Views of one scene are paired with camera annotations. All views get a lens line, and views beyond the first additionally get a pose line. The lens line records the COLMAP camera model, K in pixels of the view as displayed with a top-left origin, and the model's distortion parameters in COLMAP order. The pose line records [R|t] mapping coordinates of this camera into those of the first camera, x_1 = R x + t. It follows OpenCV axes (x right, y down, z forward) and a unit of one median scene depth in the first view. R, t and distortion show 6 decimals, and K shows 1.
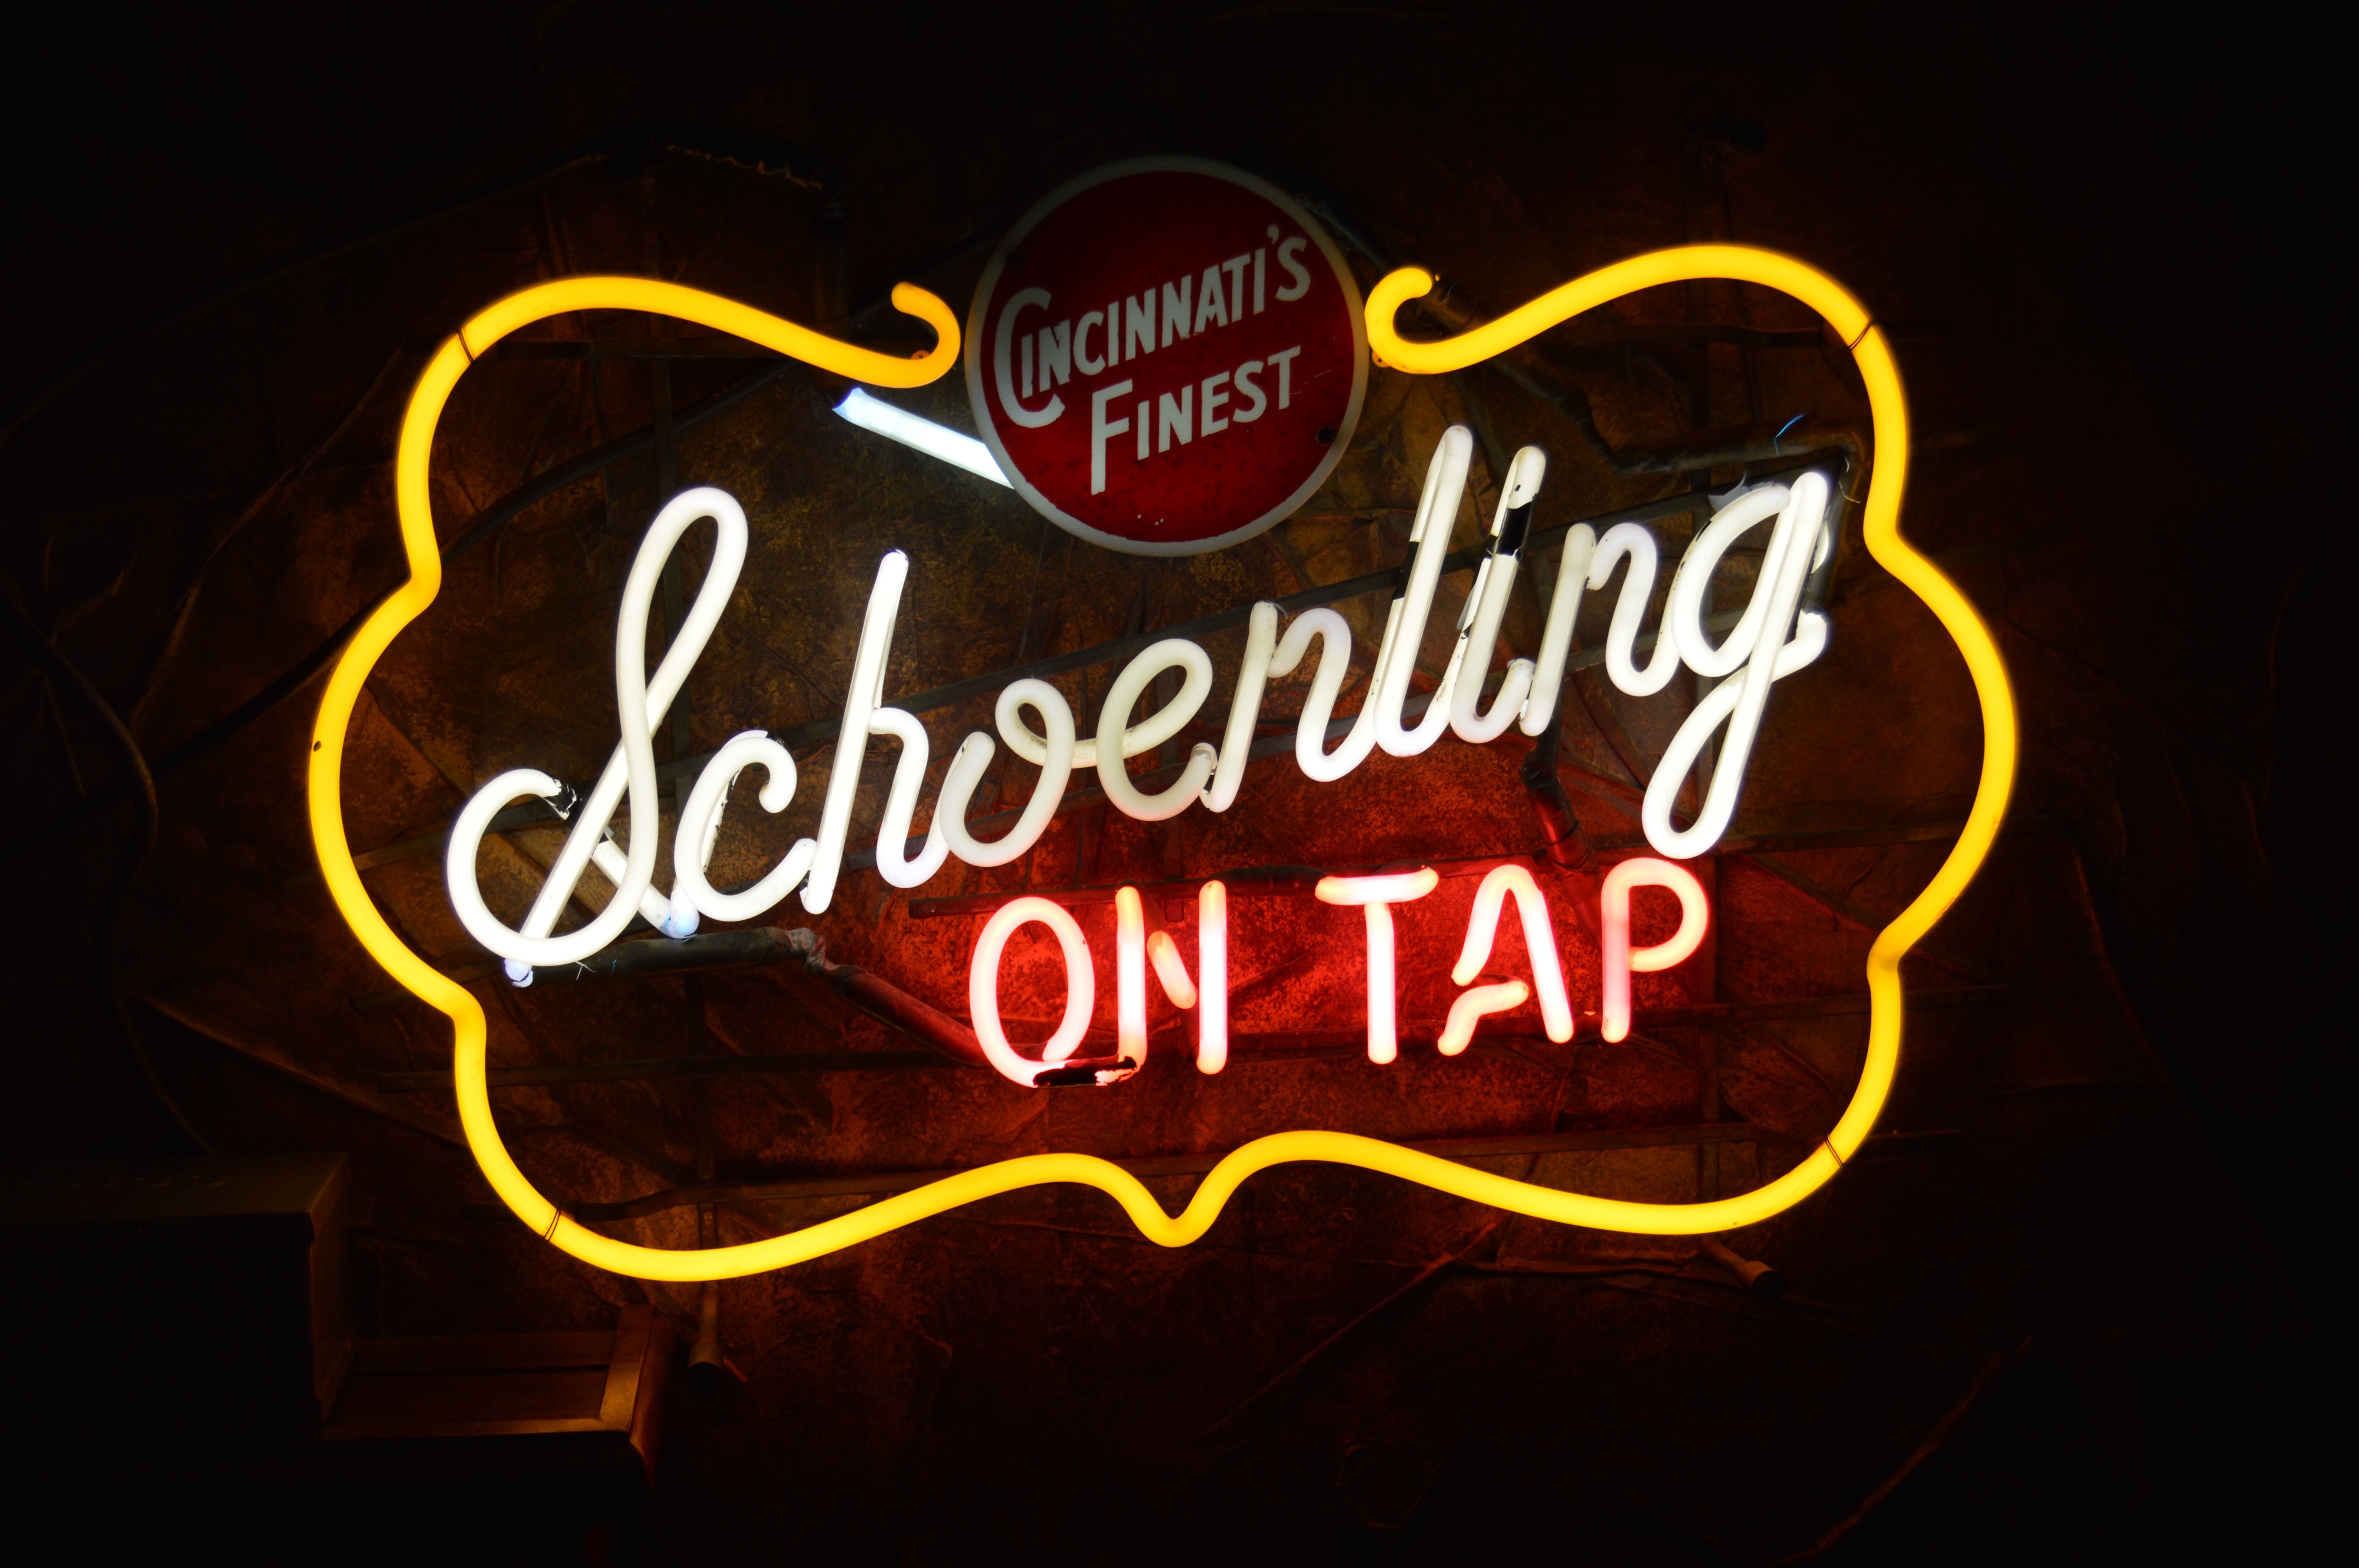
lens RADIAL K [[3606.2, 0, 1184.7], [0, 3606.2, 826.7], [0, 0, 1]] dist [-0.040502, 0.000000]
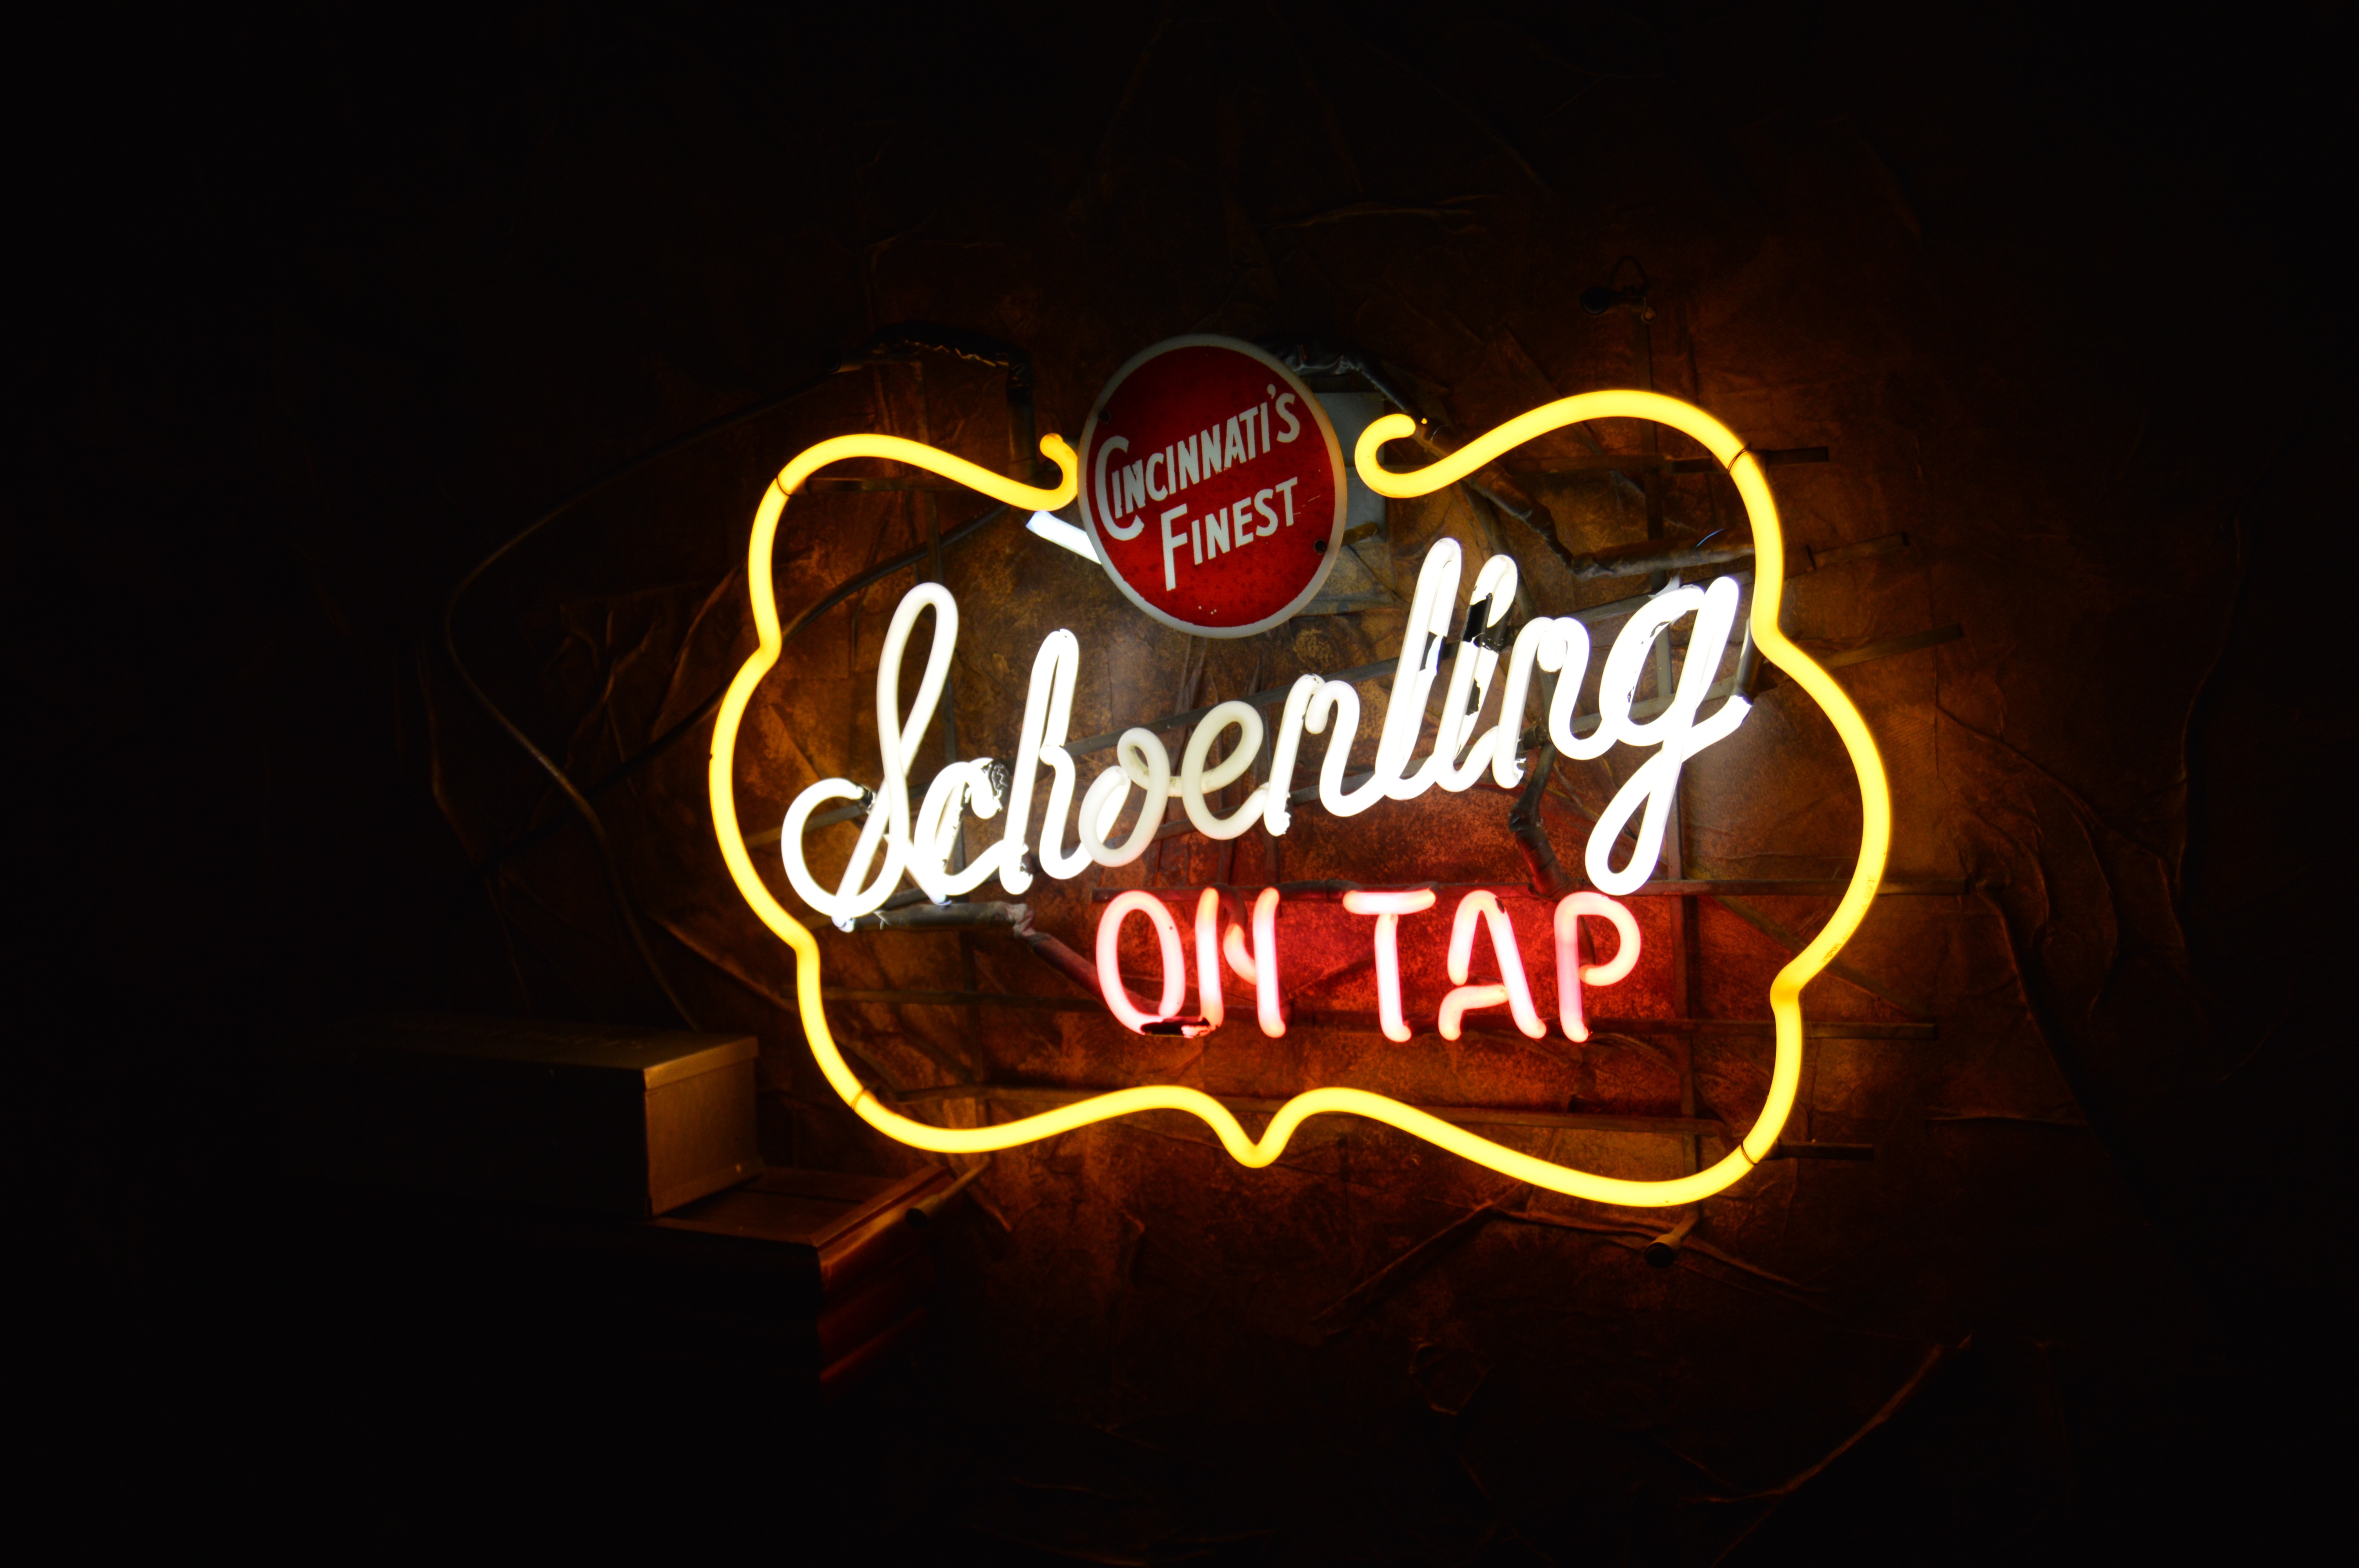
lens RADIAL K [[2826.9, 0, 1197.4], [0, 2826.9, 811.0], [0, 0, 1]] dist [-0.060042, 0.000000]
pose [[0.853878, 0.049786, -0.518087, 0.513895], [-0.052966, 0.998559, 0.008663, -0.020342], [0.517772, 0.020043, 0.855284, 0.115623]]
